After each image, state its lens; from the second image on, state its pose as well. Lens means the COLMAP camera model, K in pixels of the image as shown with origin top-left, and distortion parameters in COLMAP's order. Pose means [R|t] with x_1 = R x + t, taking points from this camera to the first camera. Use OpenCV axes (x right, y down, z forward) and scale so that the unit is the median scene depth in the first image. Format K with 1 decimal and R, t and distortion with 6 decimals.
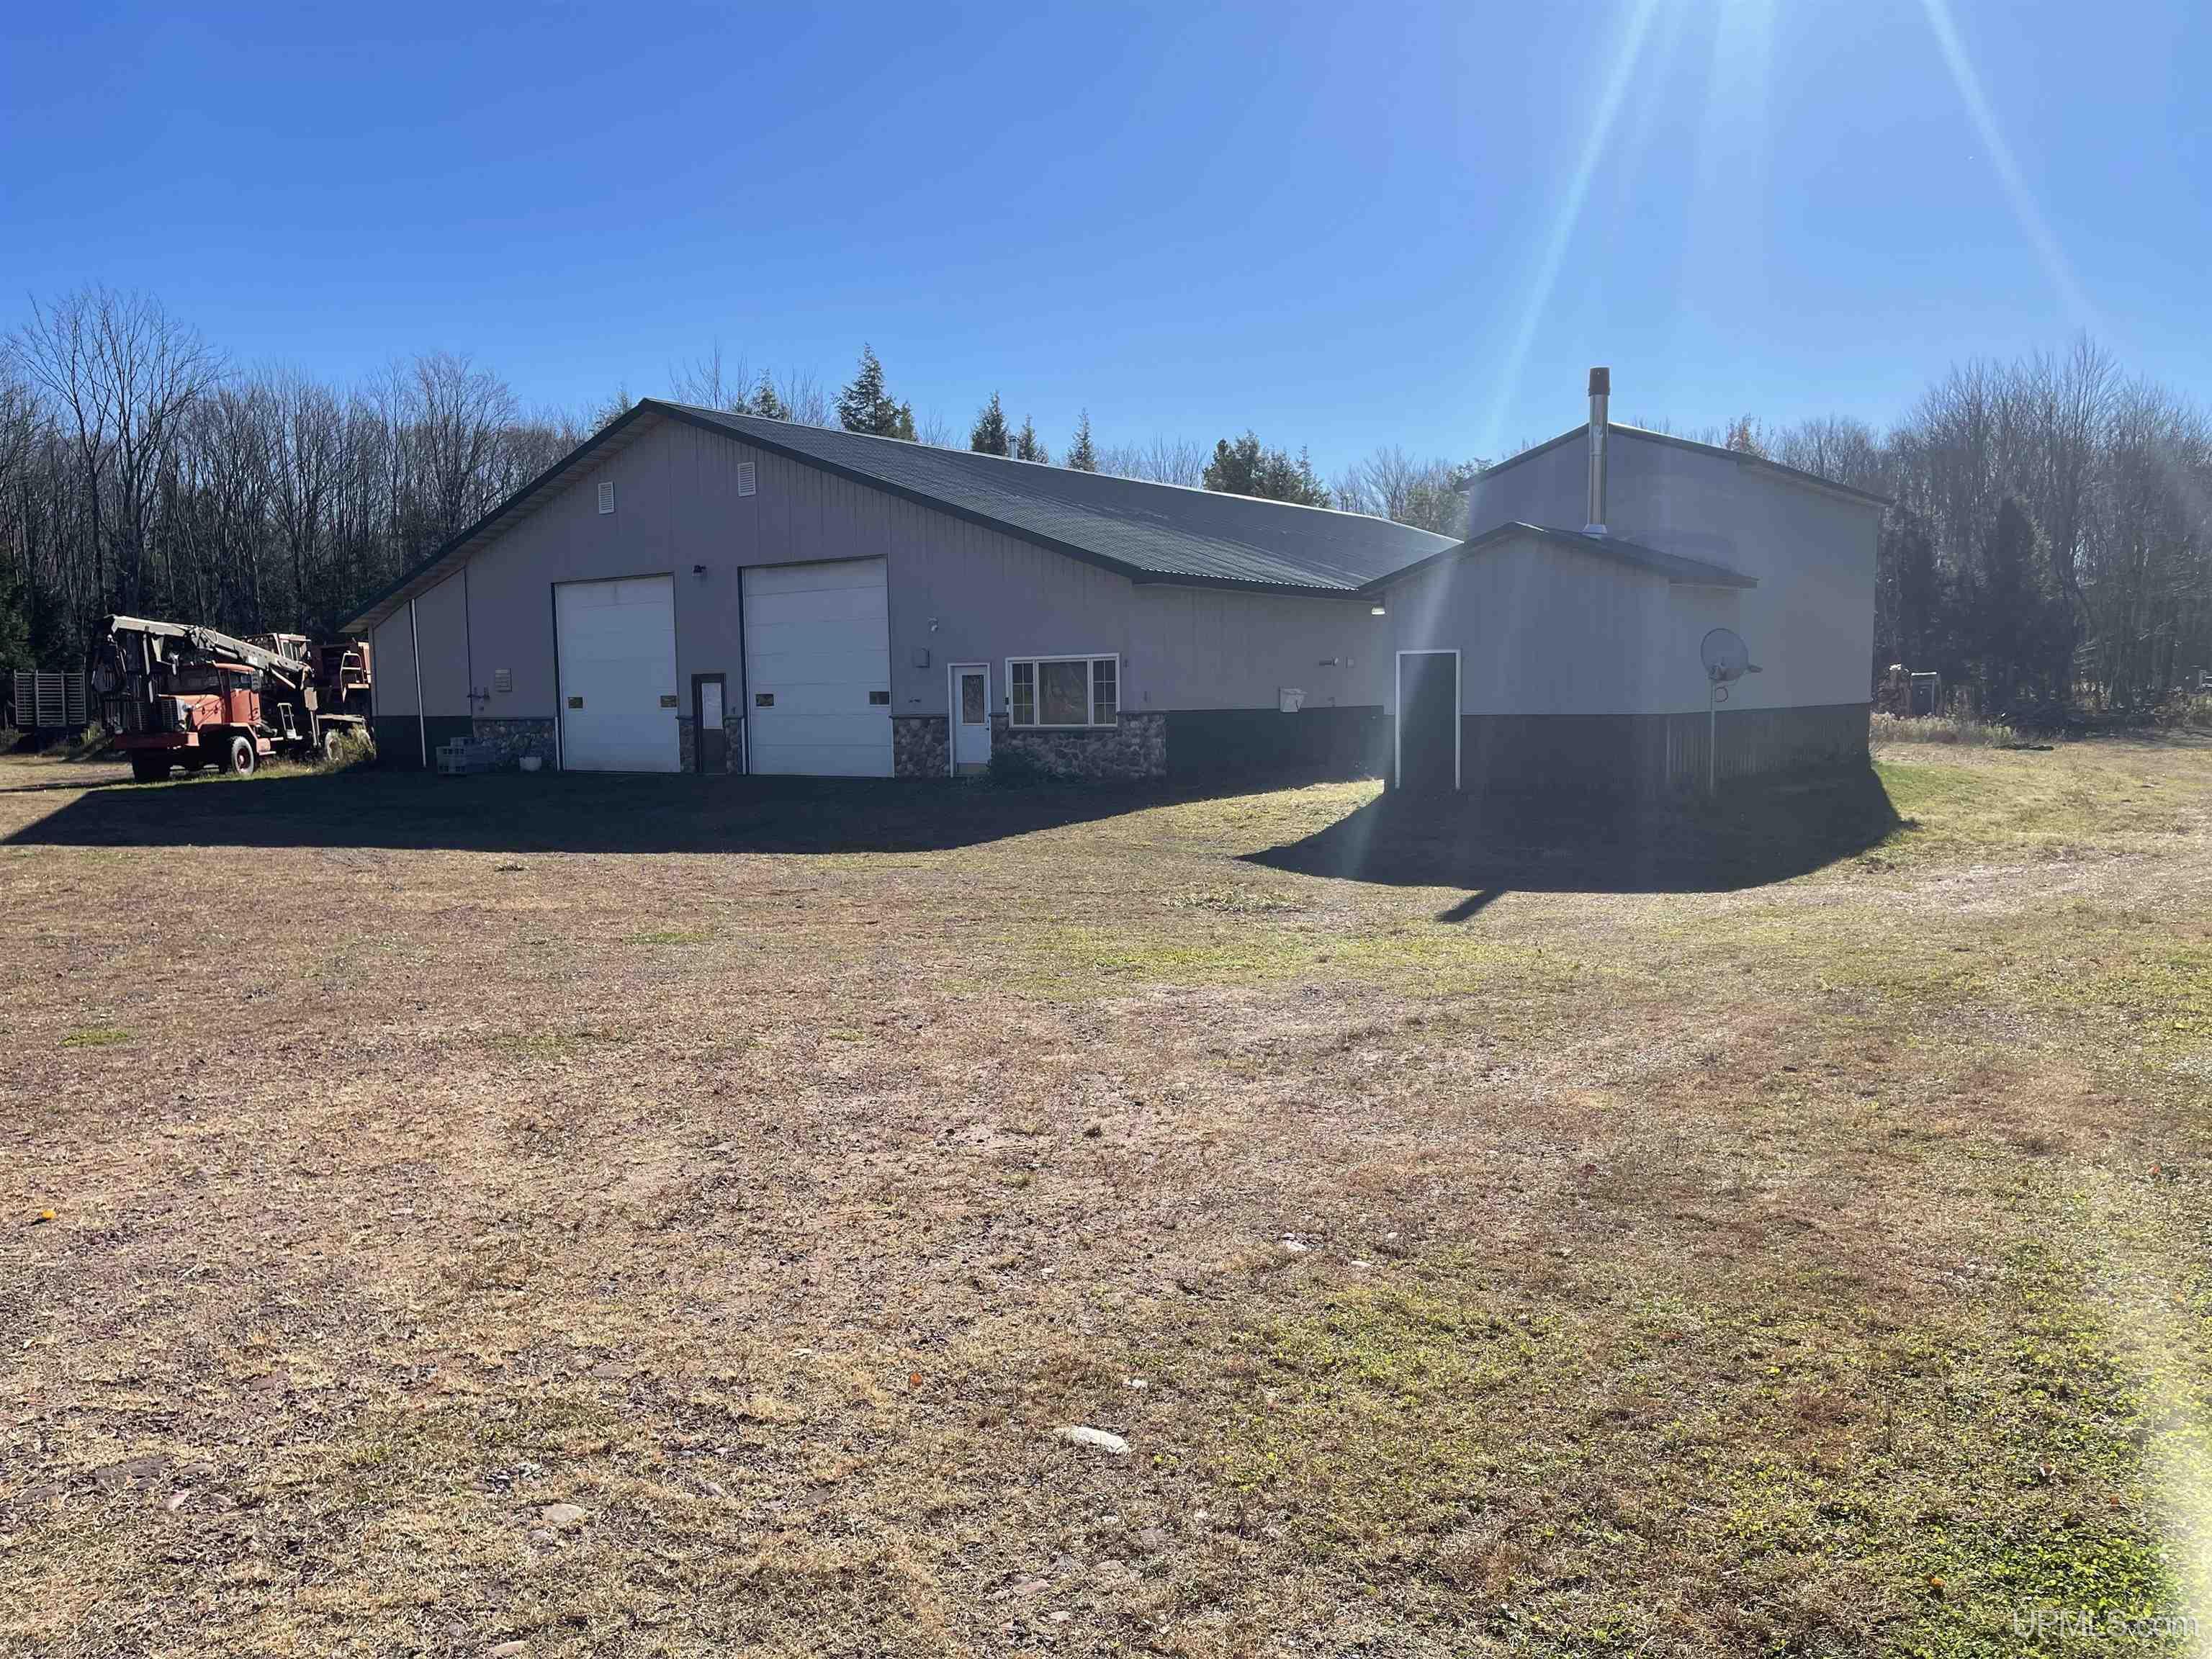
lens RADIAL K [[1682.5, 0, 1111.6], [0, 1682.5, 834.3], [0, 0, 1]] dist [0.073163, -0.099312]
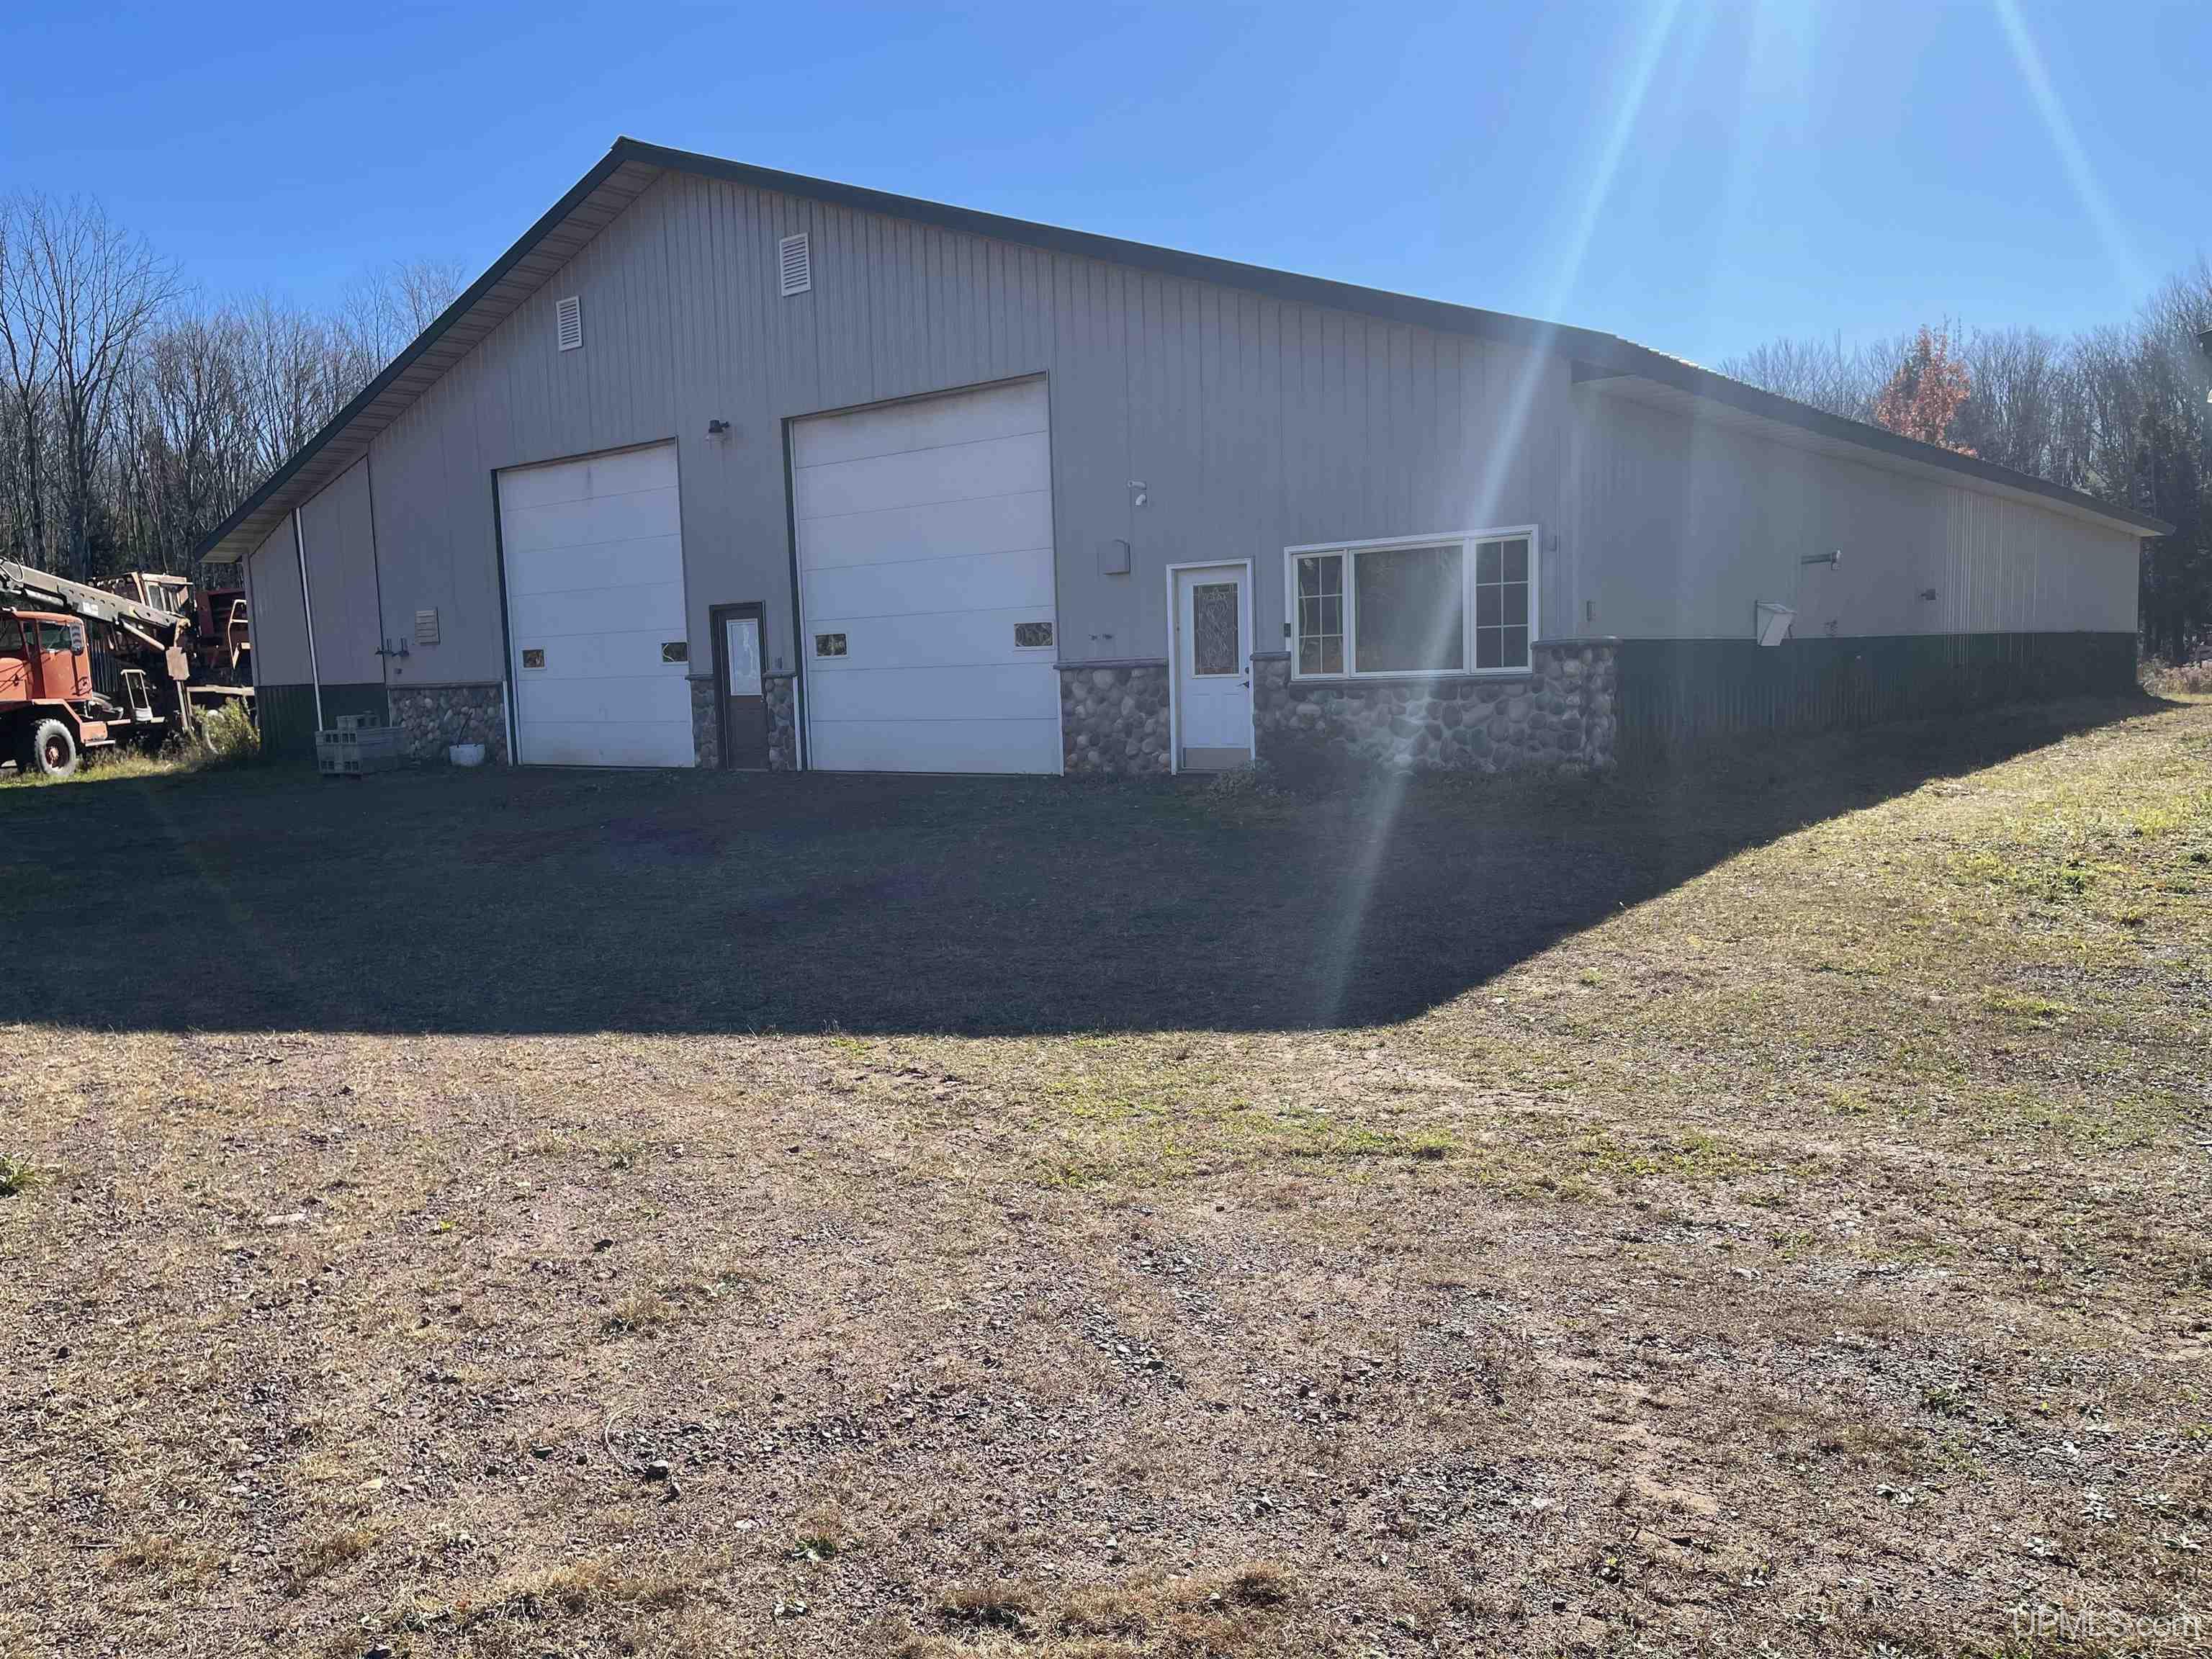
lens RADIAL K [[1682.5, 0, 1098.2], [0, 1682.5, 840.2], [0, 0, 1]] dist [0.073163, -0.099312]
pose [[0.999276, -0.012105, -0.036059, -0.081530], [0.012844, 0.999711, 0.020324, -0.019384], [0.035803, -0.020773, 0.999143, 0.366623]]
